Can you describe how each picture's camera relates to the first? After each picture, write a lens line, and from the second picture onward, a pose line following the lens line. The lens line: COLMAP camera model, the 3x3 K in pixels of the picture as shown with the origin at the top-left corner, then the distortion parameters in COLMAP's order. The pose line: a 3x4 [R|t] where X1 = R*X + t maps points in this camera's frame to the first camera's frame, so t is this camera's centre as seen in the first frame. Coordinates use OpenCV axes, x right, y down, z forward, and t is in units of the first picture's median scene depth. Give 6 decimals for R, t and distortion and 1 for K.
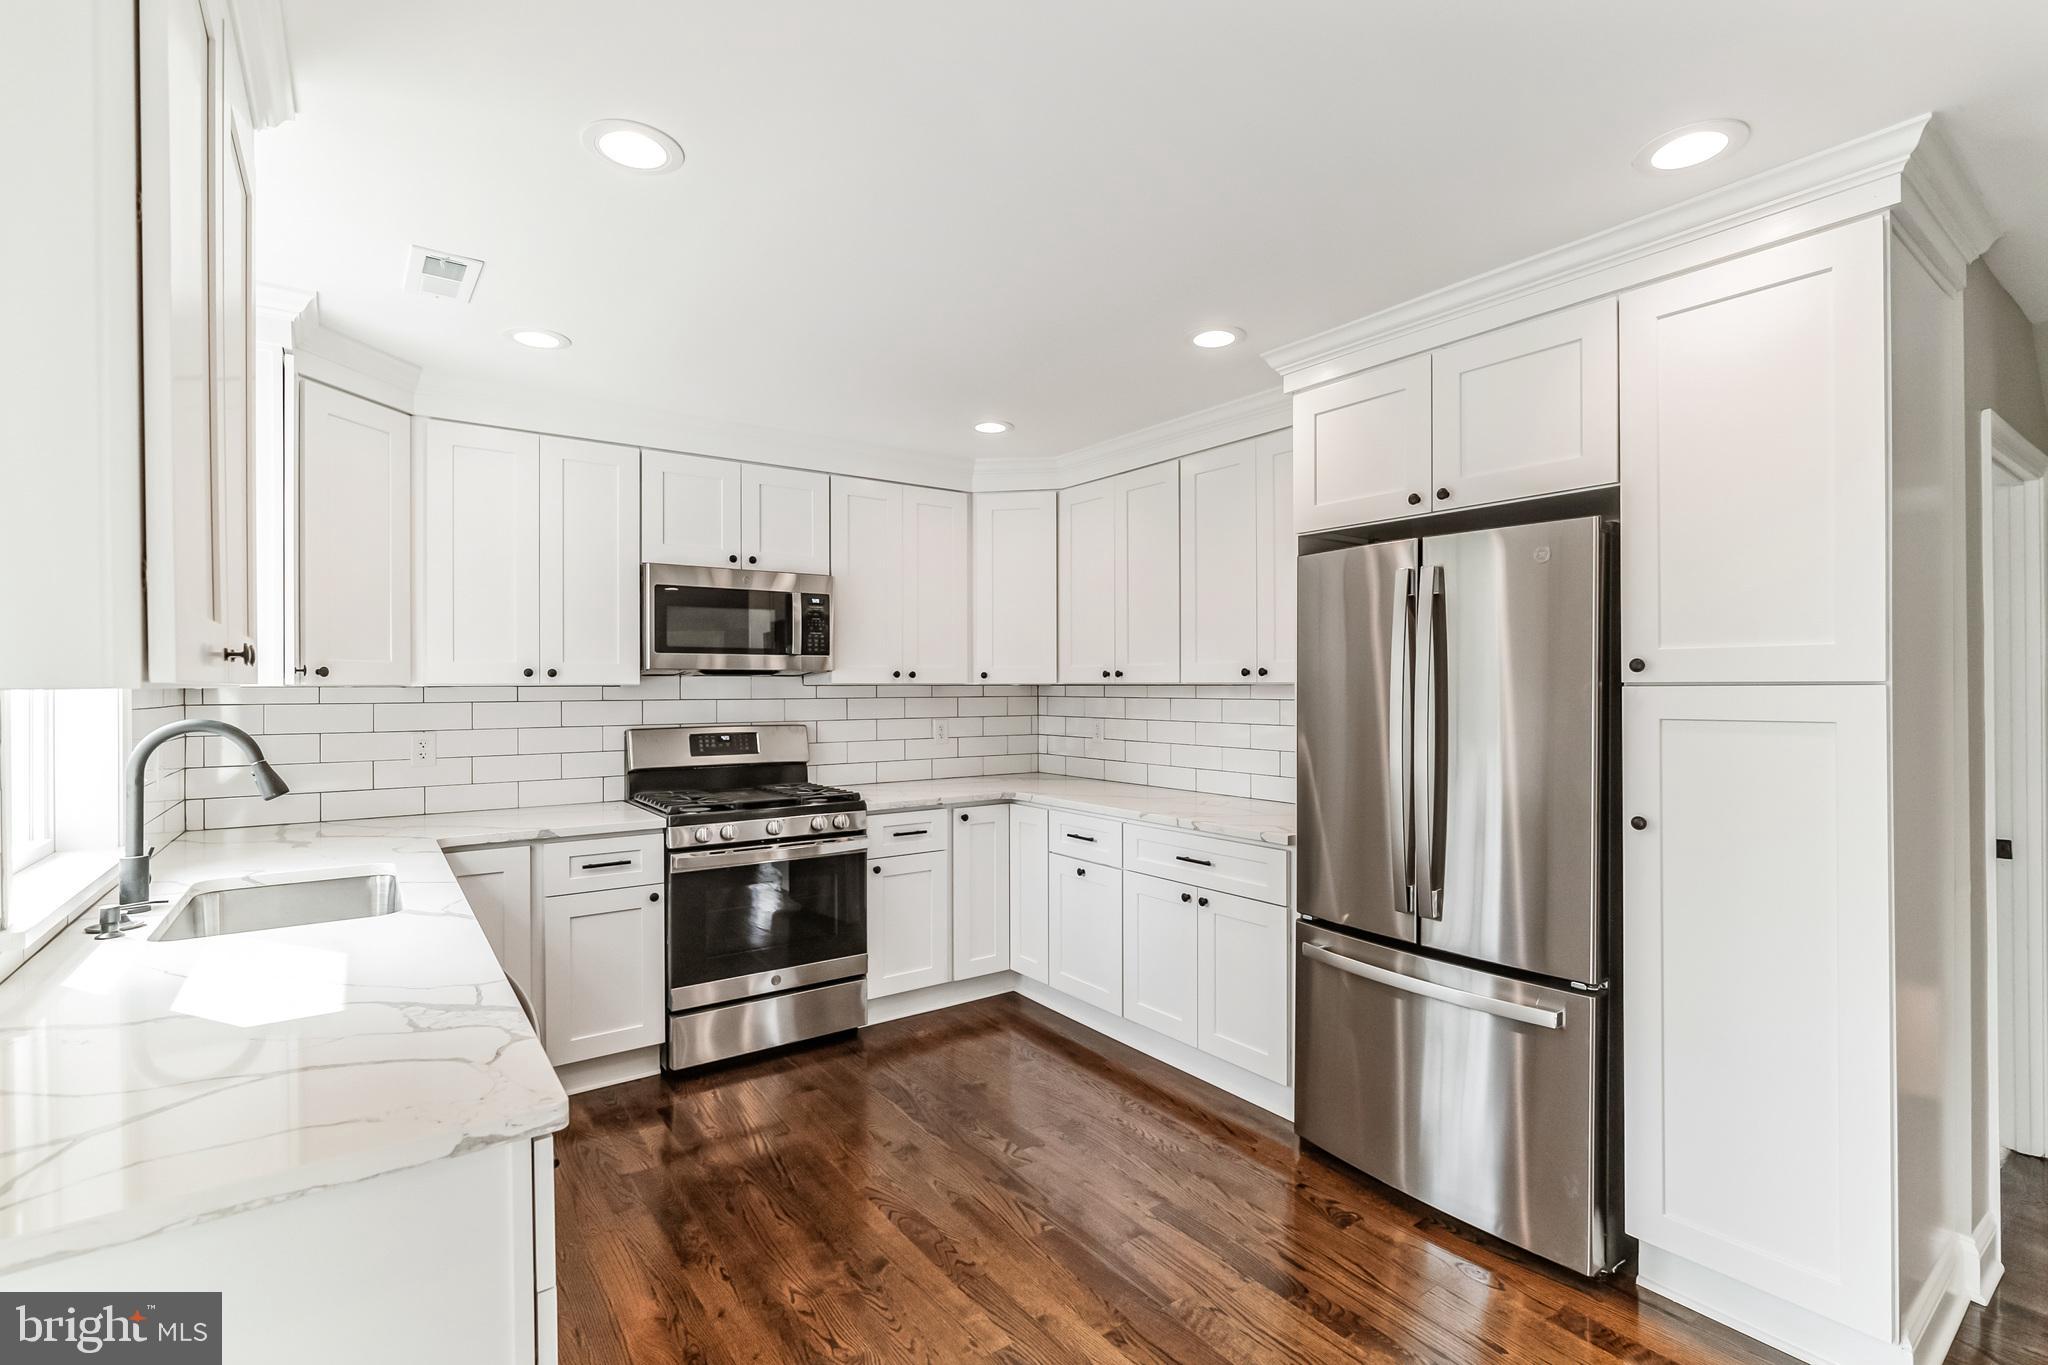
lens RADIAL K [[928.9, 0, 1023.4], [0, 928.9, 684.0], [0, 0, 1]] dist [-0.002807, -0.000260]
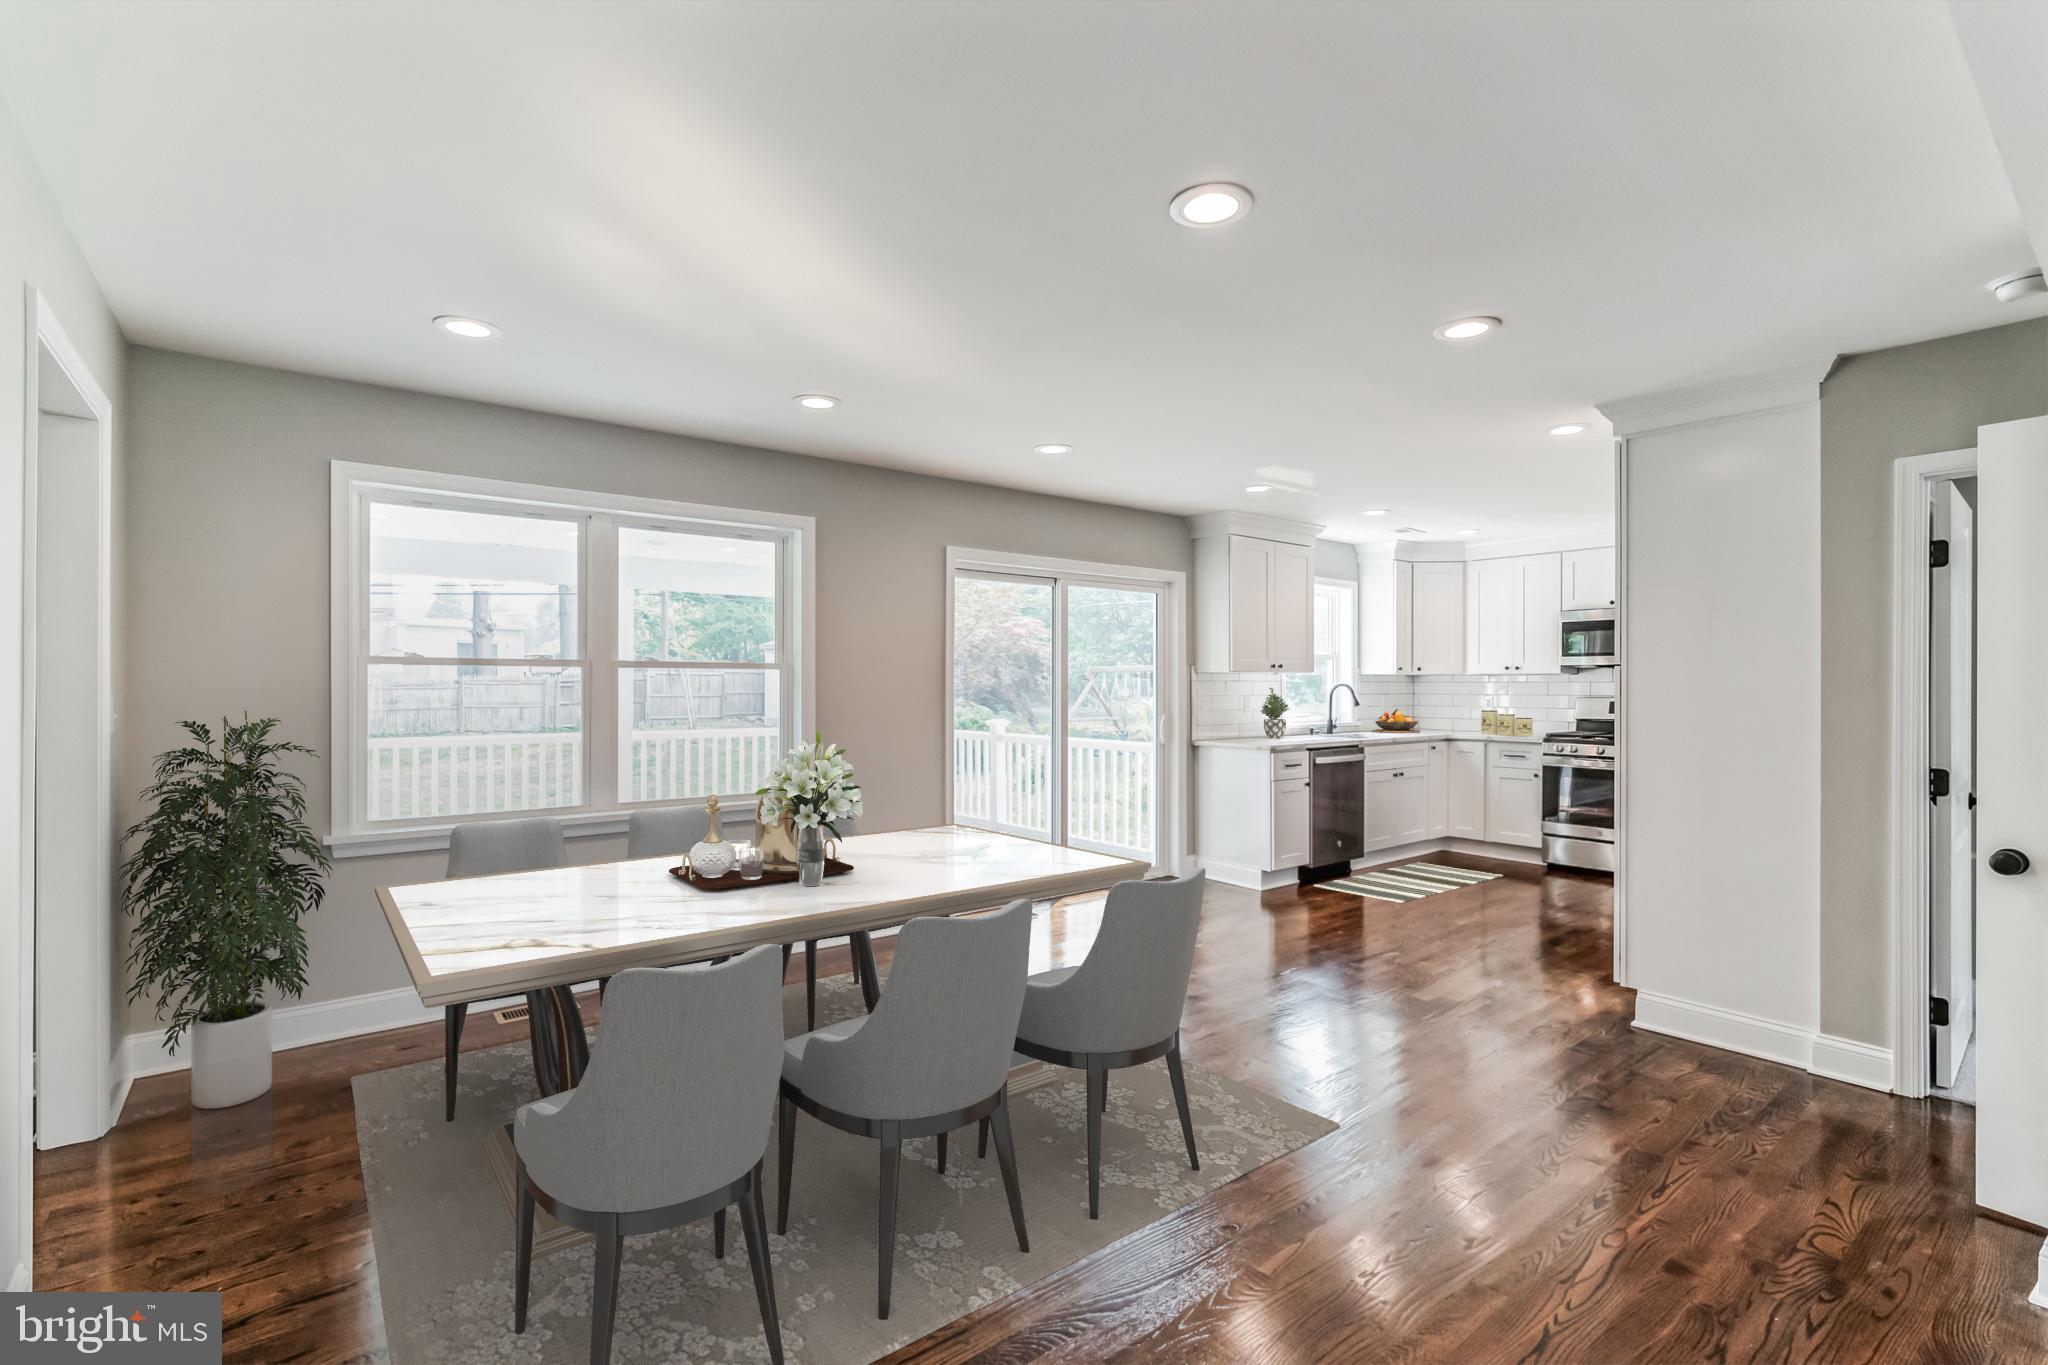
lens RADIAL K [[928.9, 0, 1025.3], [0, 928.9, 685.9], [0, 0, 1]] dist [-0.002807, -0.000260]
pose [[0.044745, -0.000433, -0.998998, 1.621280], [0.004400, 0.999990, -0.000236, 0.024818], [0.998989, -0.004385, 0.044747, -0.234362]]
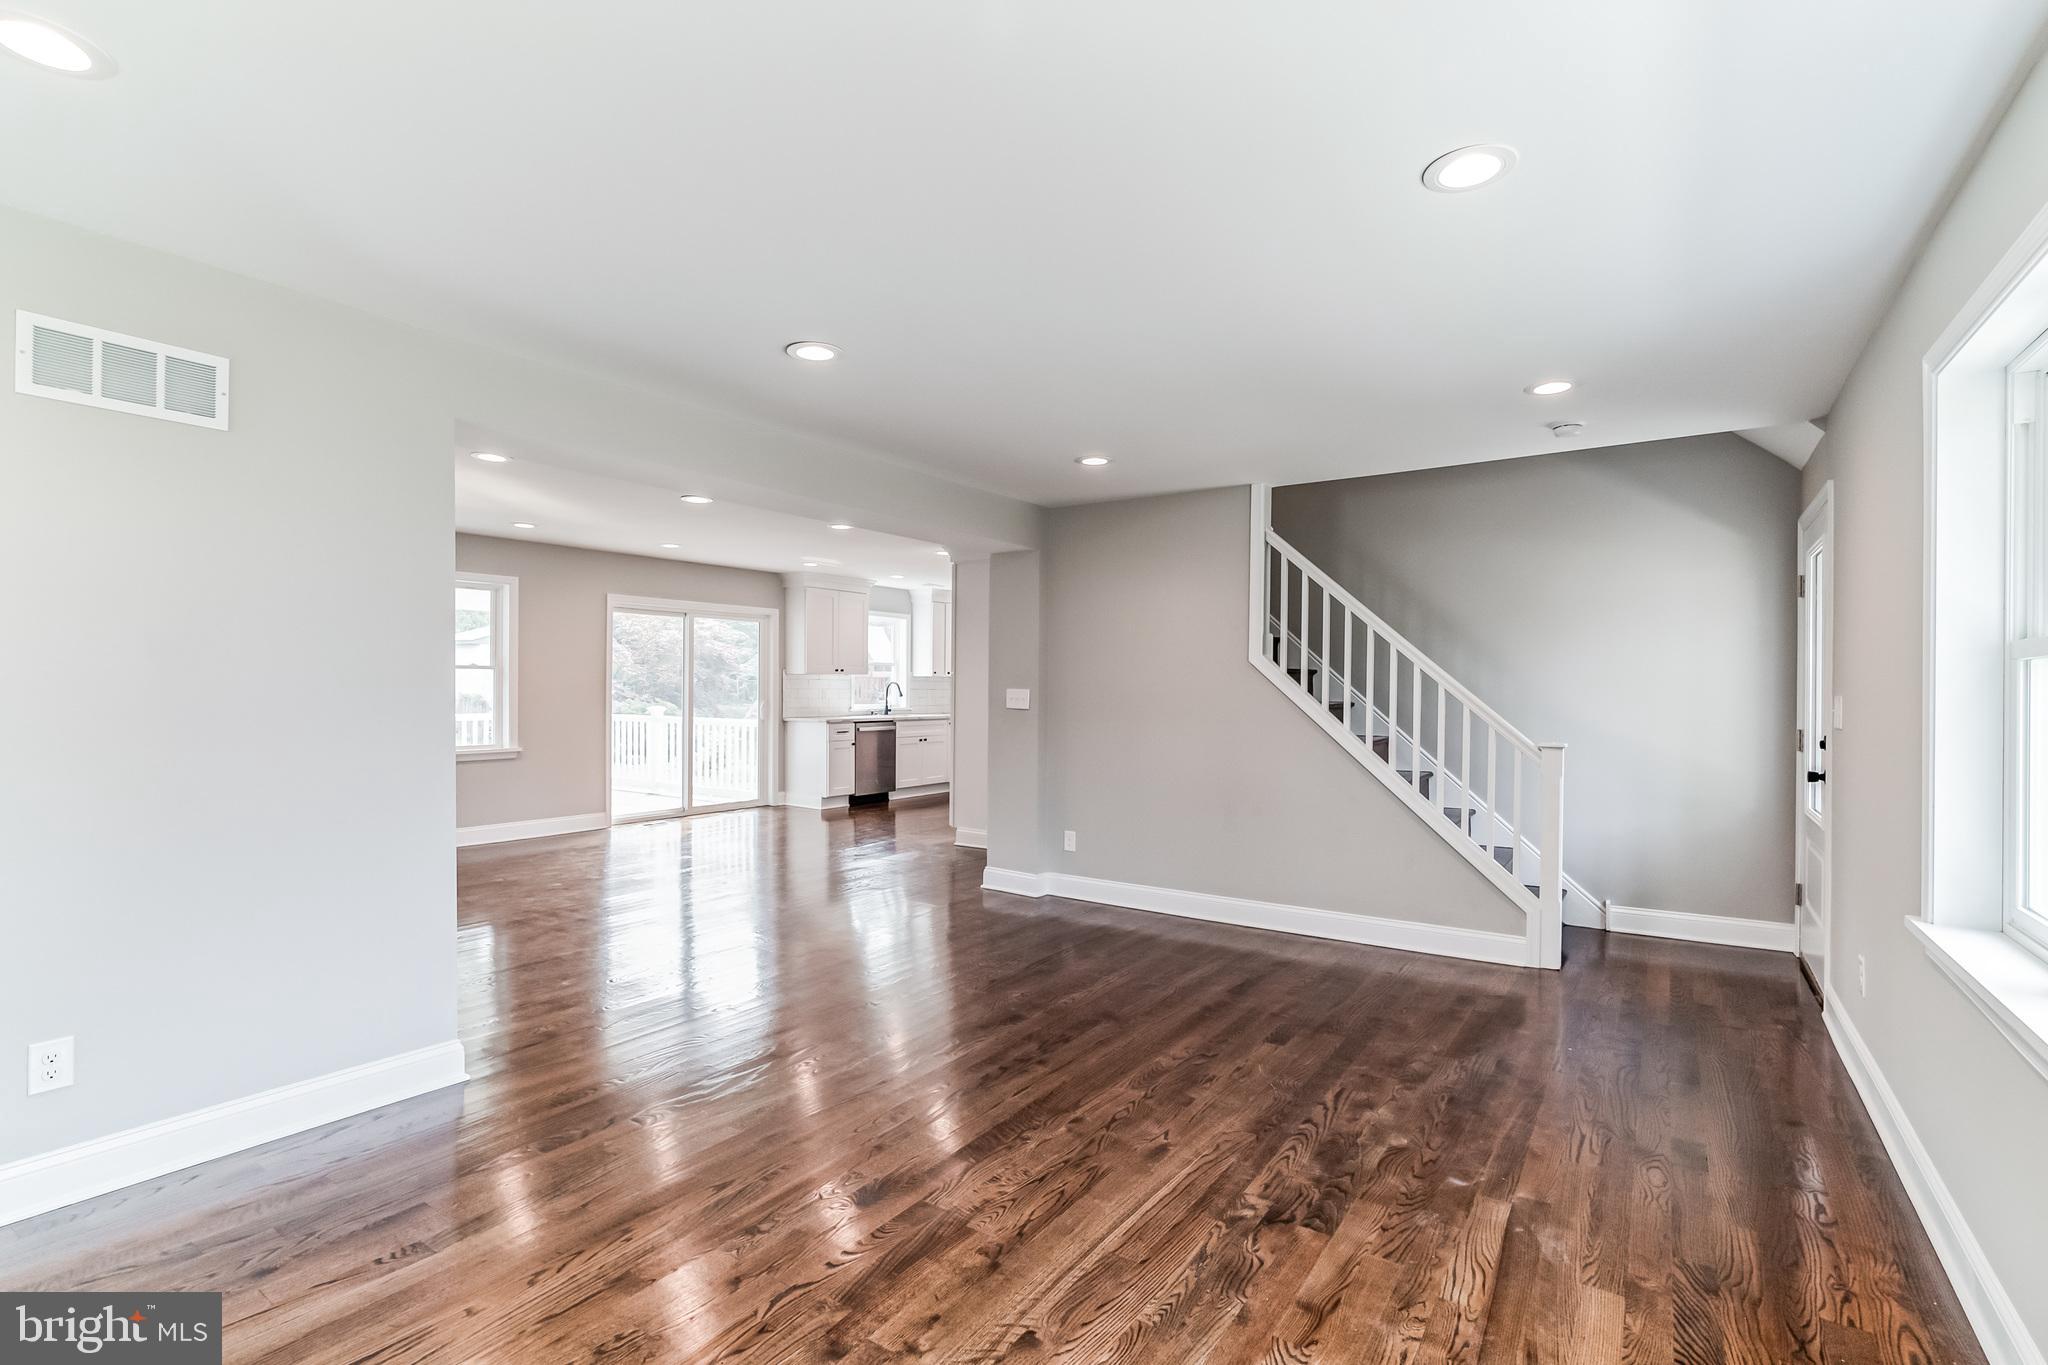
lens RADIAL K [[928.9, 0, 1016.6], [0, 928.9, 682.9], [0, 0, 1]] dist [-0.002807, -0.000260]
pose [[0.329391, -0.002893, -0.944189, 2.835615], [-0.000475, 0.999995, -0.003230, 0.037886], [0.944193, 0.001512, 0.329388, -0.071606]]
